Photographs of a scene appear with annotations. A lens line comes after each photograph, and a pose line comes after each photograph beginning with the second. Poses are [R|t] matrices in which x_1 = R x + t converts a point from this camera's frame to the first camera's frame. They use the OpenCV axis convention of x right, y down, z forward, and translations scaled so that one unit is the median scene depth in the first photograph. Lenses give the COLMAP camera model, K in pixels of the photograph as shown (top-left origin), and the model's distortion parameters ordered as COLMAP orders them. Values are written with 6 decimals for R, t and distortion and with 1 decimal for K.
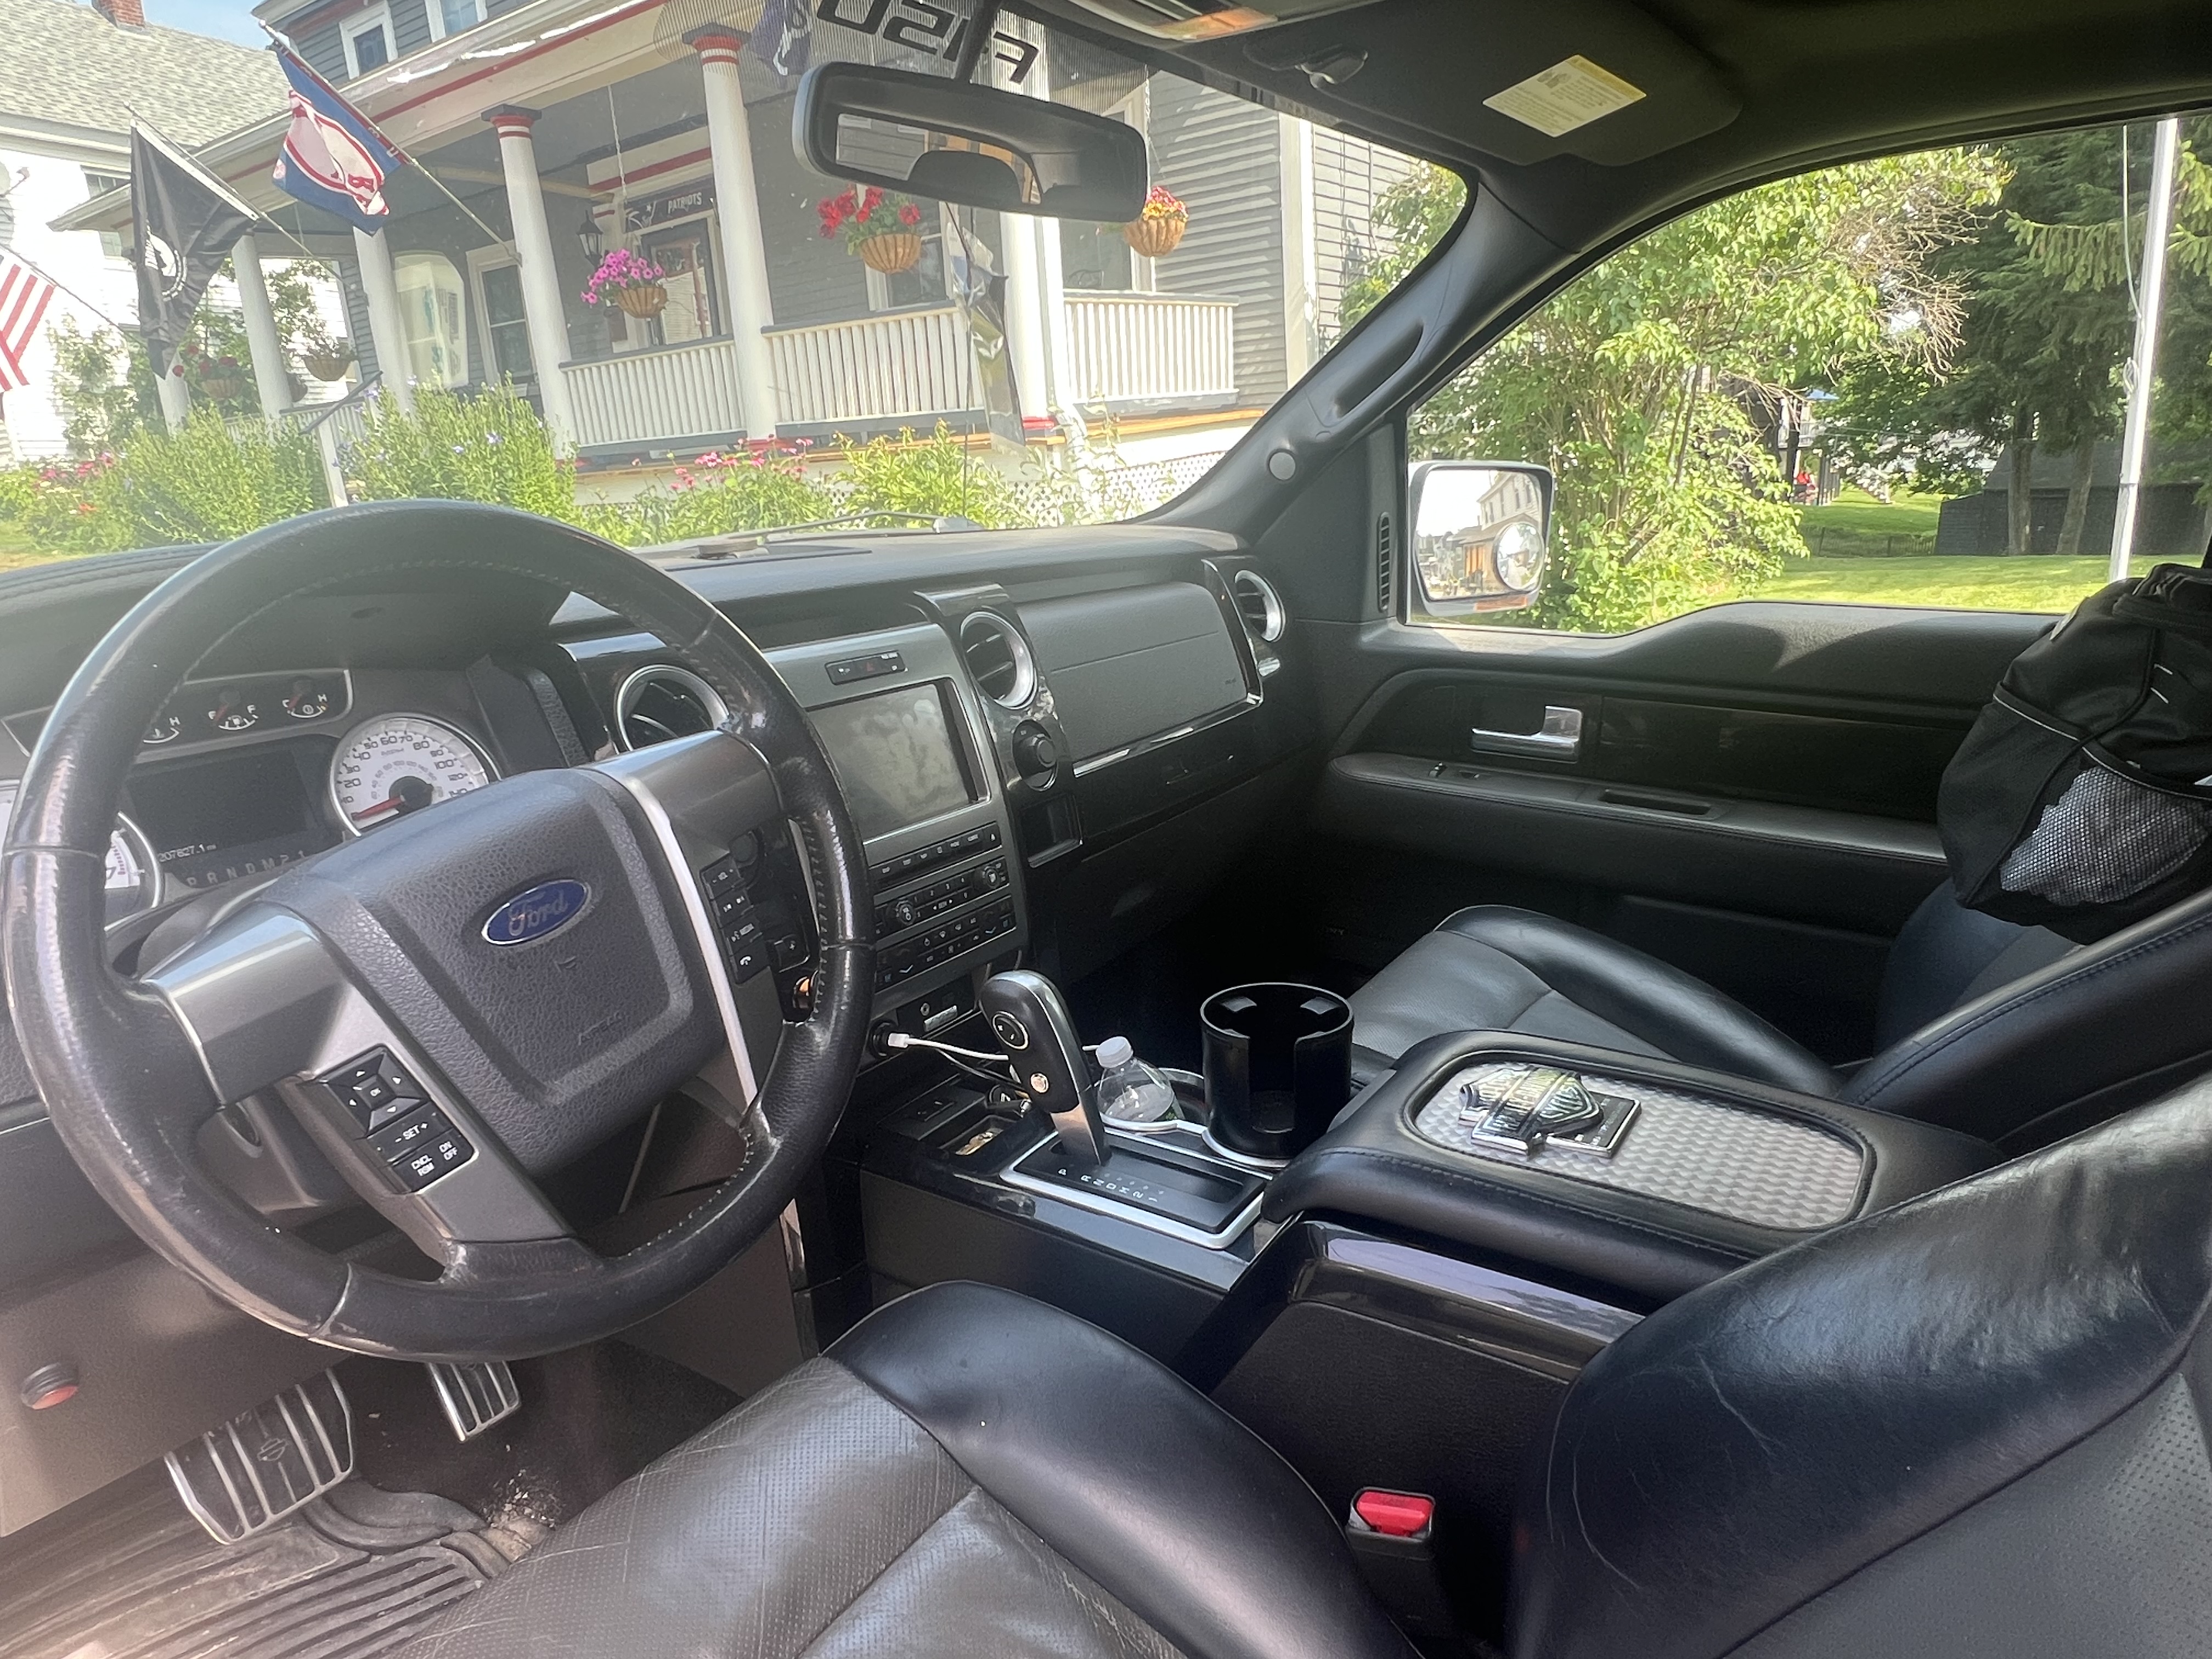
lens RADIAL K [[1376.0, 0, 1106.0], [0, 1376.0, 829.5], [0, 0, 1]] dist [-0.006176, -0.001972]
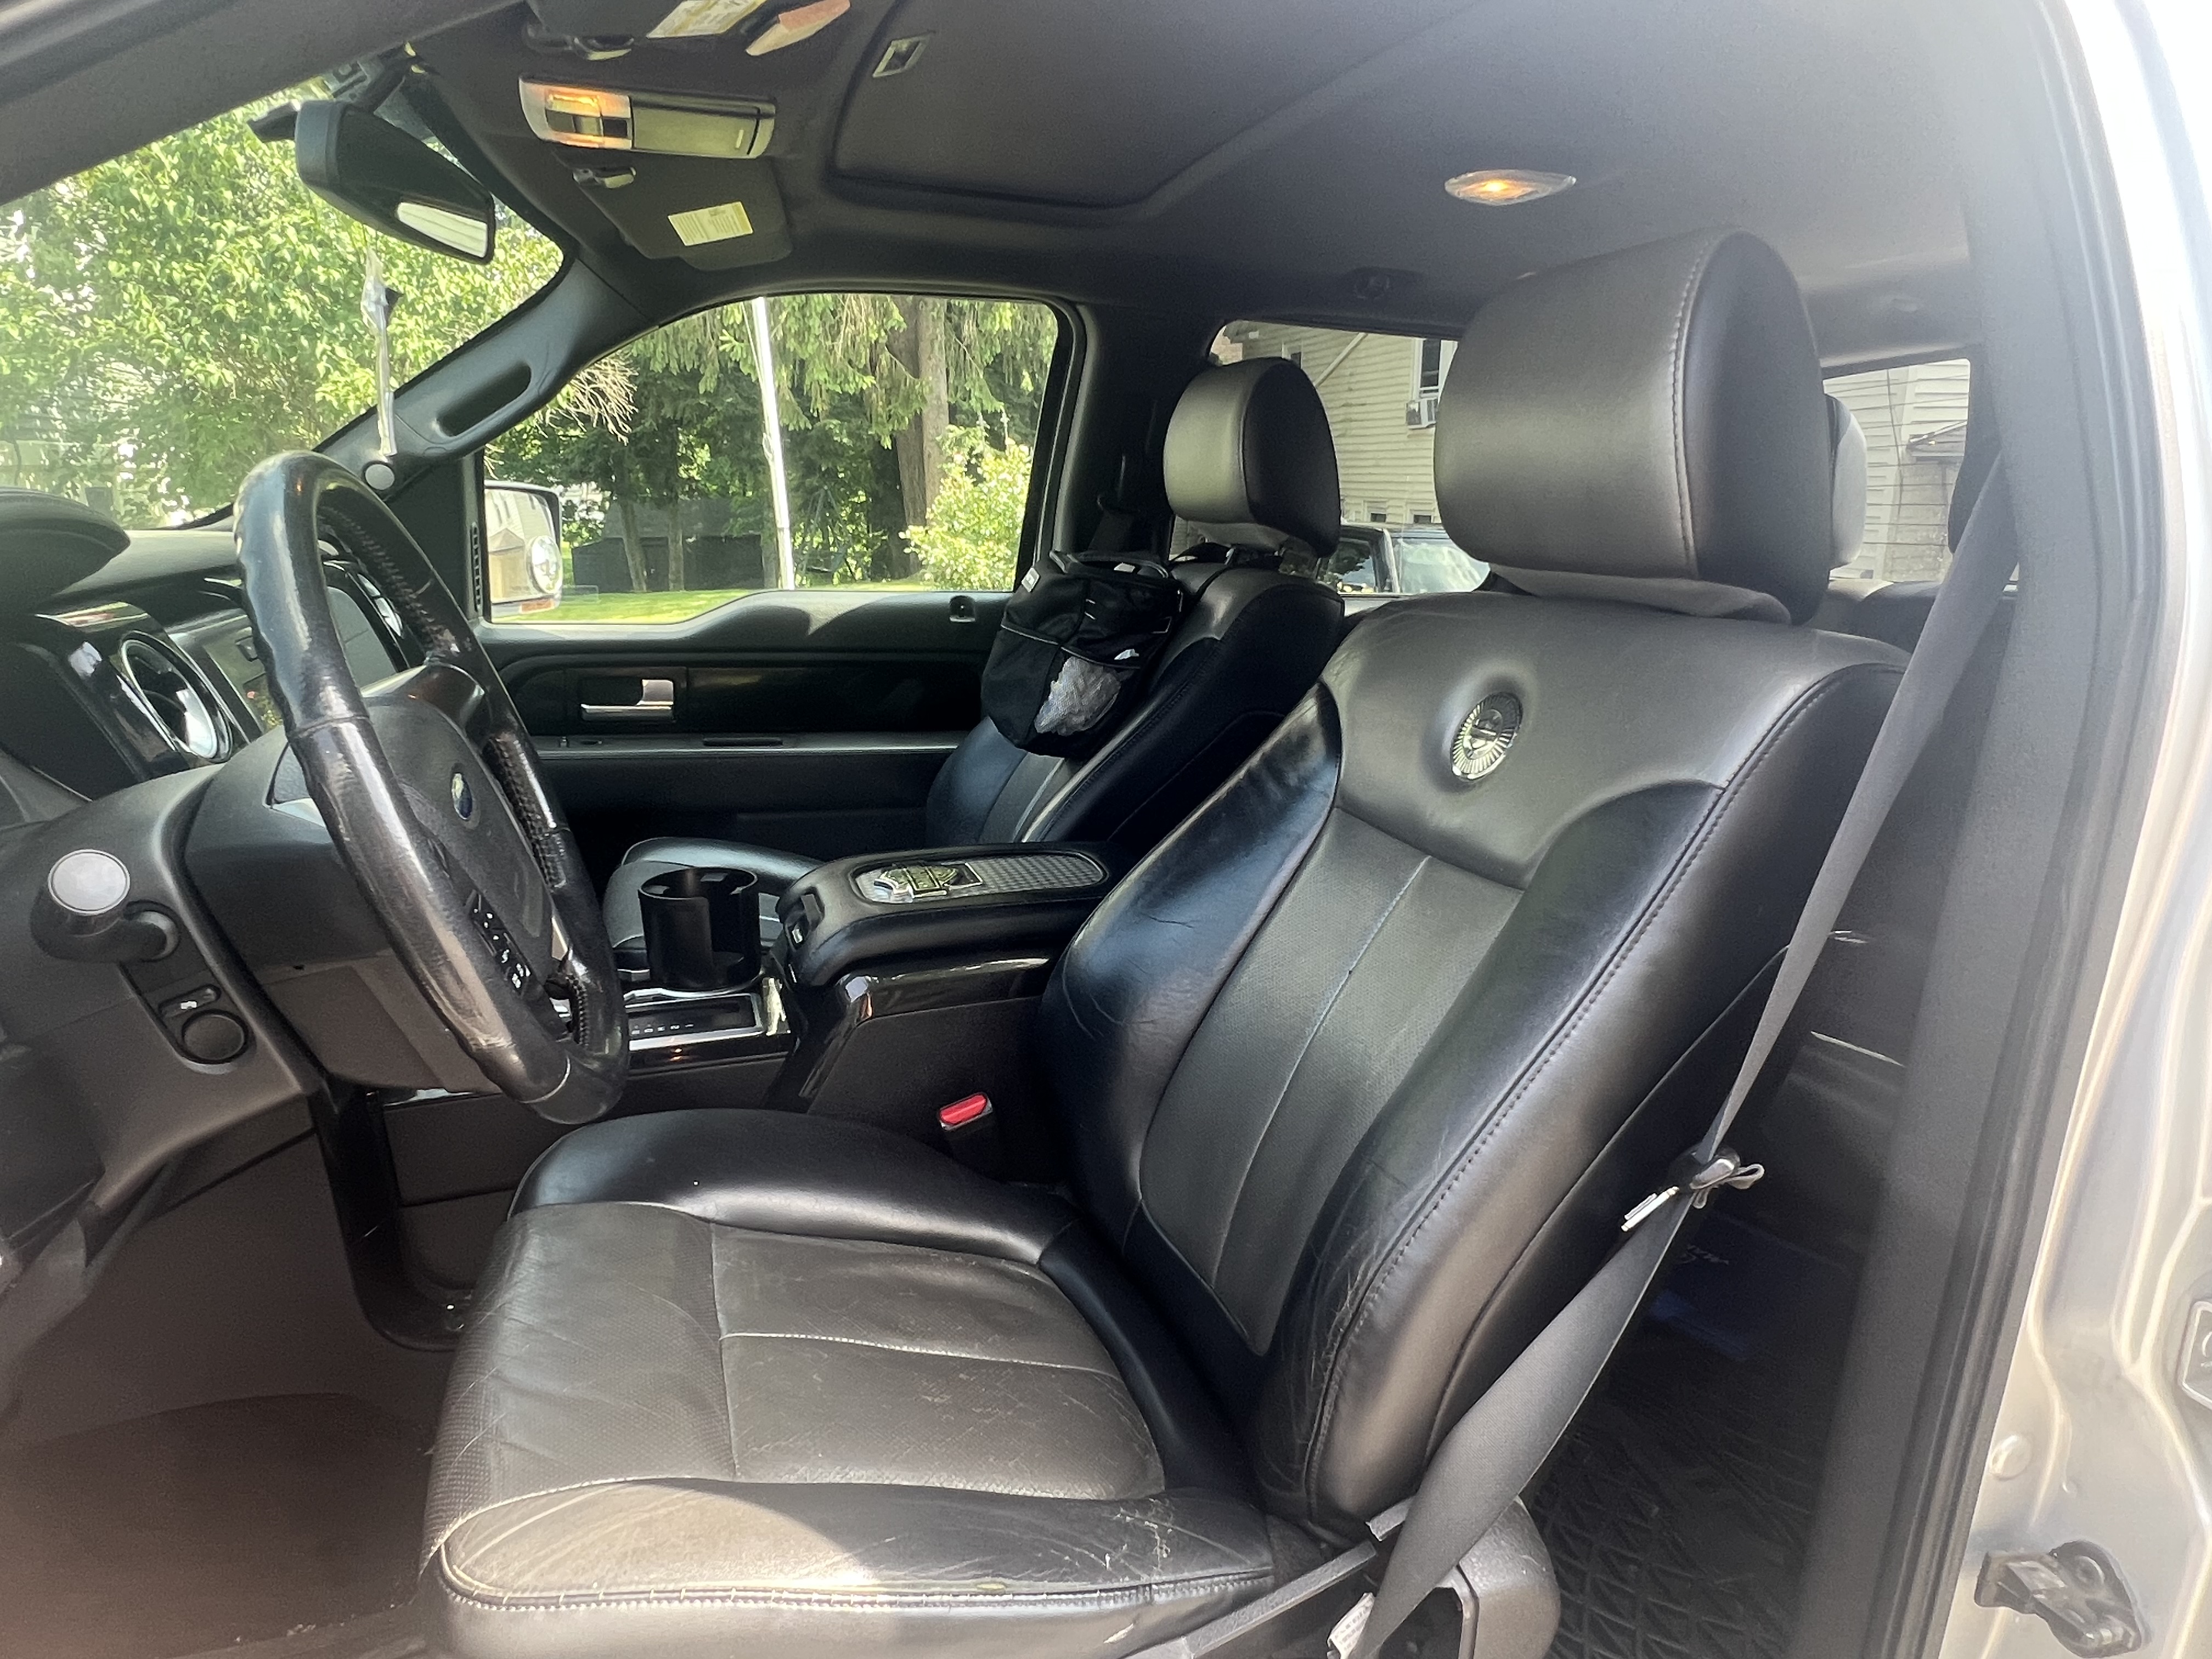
lens RADIAL K [[1376.0, 0, 1106.0], [0, 1376.0, 829.5], [0, 0, 1]] dist [-0.006176, -0.001972]
pose [[0.589550, -0.155332, 0.792656, -0.495425], [0.184033, 0.981356, 0.055434, 0.058435], [-0.786488, 0.113194, 0.607144, -0.084586]]
